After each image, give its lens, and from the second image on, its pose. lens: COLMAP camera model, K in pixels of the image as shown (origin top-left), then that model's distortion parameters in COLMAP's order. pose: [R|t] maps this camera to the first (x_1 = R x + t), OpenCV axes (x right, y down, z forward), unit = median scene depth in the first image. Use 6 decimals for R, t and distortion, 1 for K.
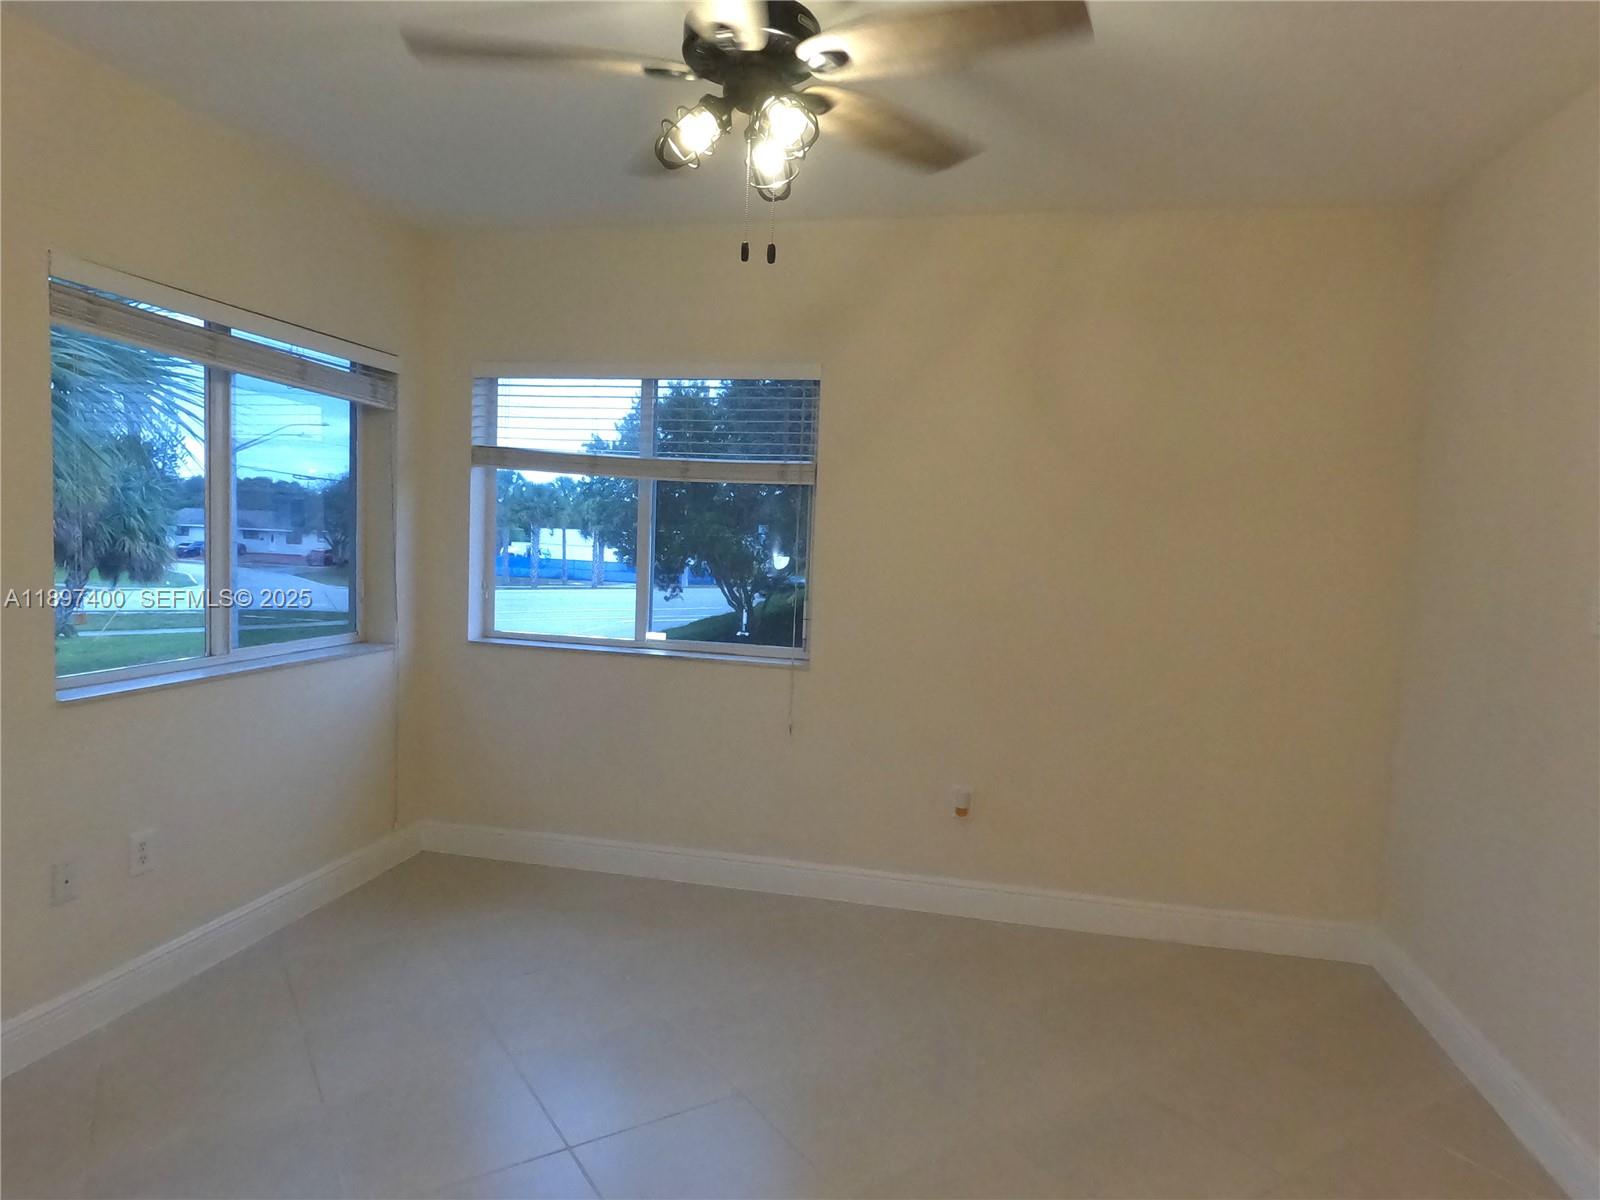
lens RADIAL K [[1046.3, 0, 800.0], [0, 1046.3, 600.0], [0, 0, 1]] dist [0.003761, 0.000412]
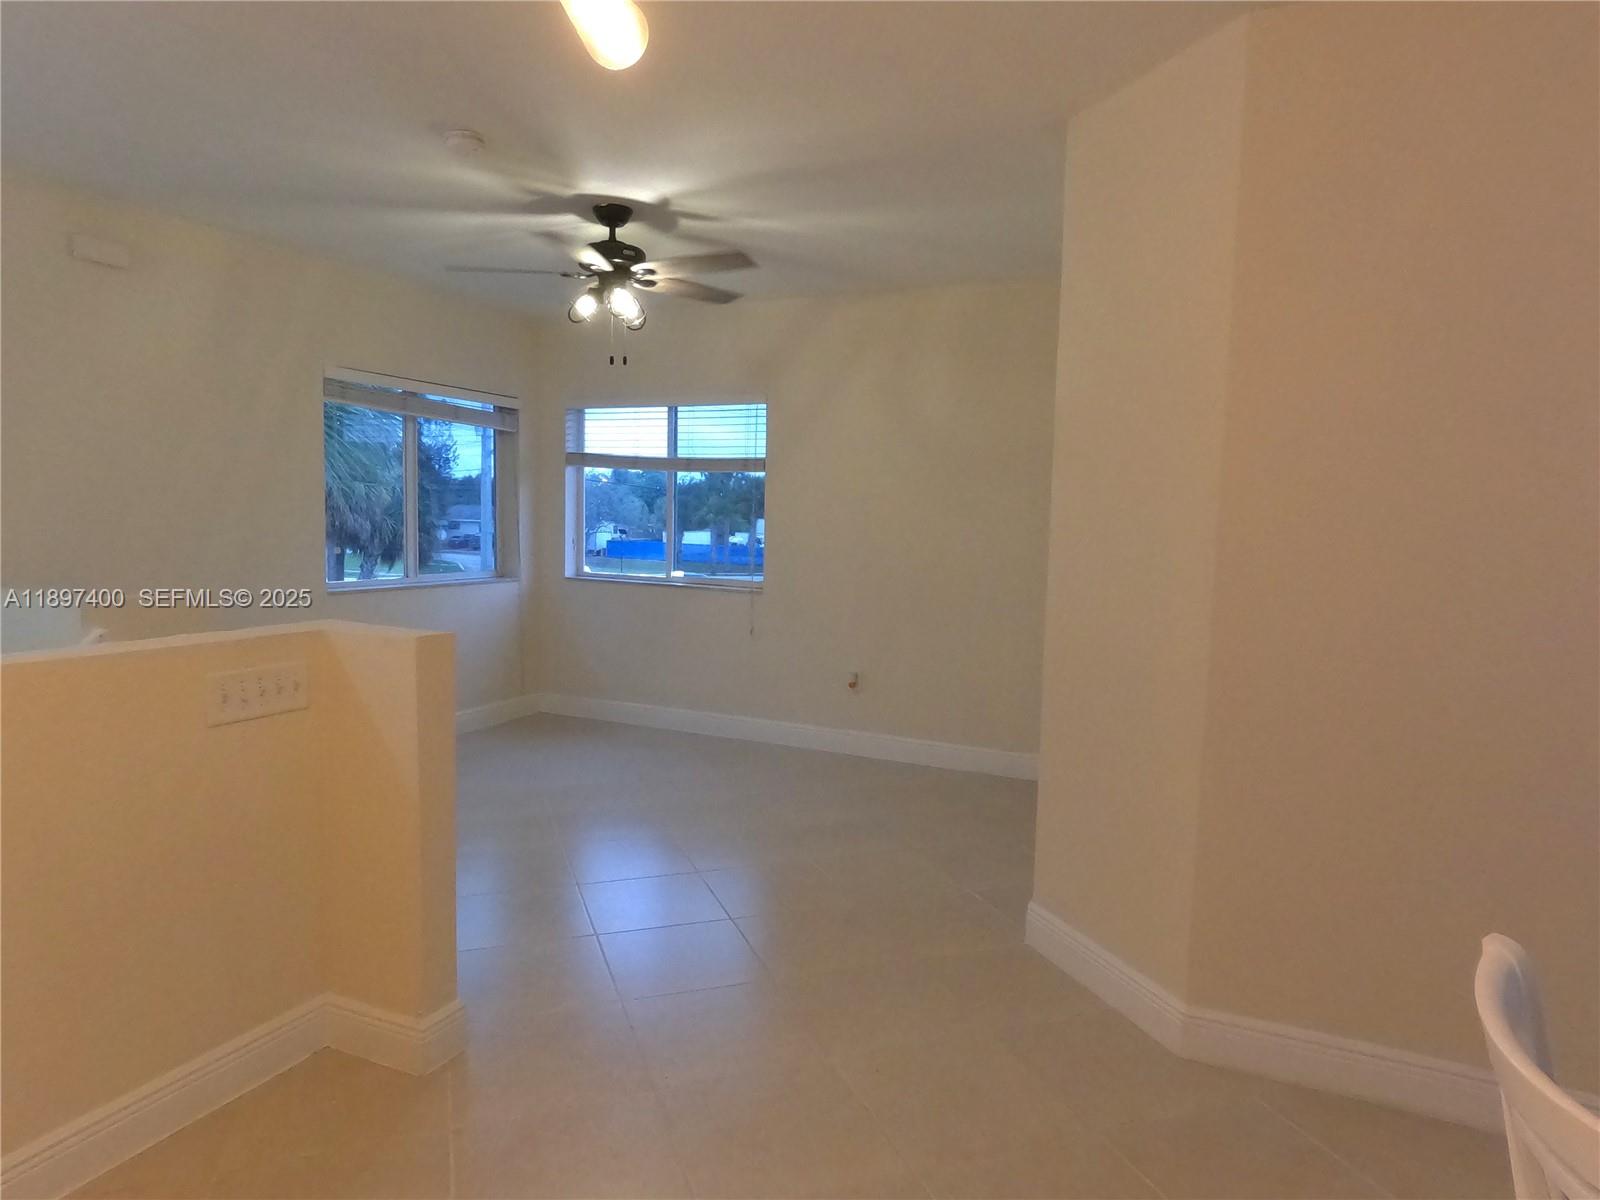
lens RADIAL K [[1046.3, 0, 800.0], [0, 1046.3, 600.0], [0, 0, 1]] dist [0.003761, 0.000412]
pose [[0.976693, 0.004852, -0.214588, 0.355850], [-0.002852, 0.999950, 0.009627, 0.055853], [0.214624, -0.008791, 0.976657, -0.447295]]
